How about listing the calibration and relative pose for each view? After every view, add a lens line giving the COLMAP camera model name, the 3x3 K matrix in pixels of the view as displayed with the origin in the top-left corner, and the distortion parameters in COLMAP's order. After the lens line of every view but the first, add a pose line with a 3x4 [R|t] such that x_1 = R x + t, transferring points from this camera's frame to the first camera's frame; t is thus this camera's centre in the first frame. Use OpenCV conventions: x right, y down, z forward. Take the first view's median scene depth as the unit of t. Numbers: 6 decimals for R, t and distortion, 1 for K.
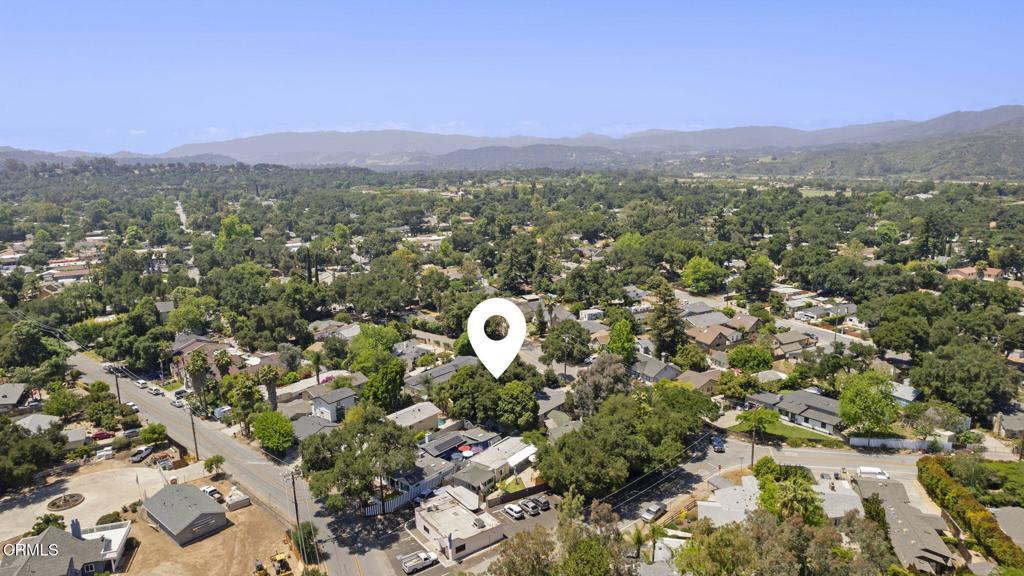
lens RADIAL K [[686.5, 0, 512.2], [0, 686.5, 288.2], [0, 0, 1]] dist [0.005182, 0.021927]
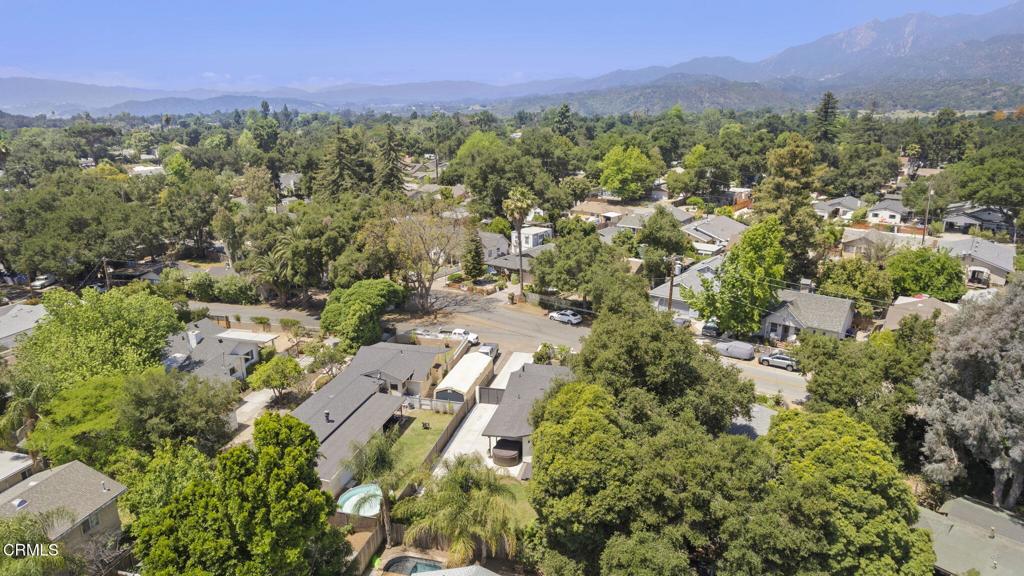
lens RADIAL K [[686.5, 0, 512.0], [0, 686.5, 286.9], [0, 0, 1]] dist [0.005182, 0.021927]
pose [[0.911915, -0.107829, 0.395960, -0.123458], [0.085629, 0.993621, 0.073379, 0.036834], [-0.401346, -0.033009, 0.915331, 0.511071]]
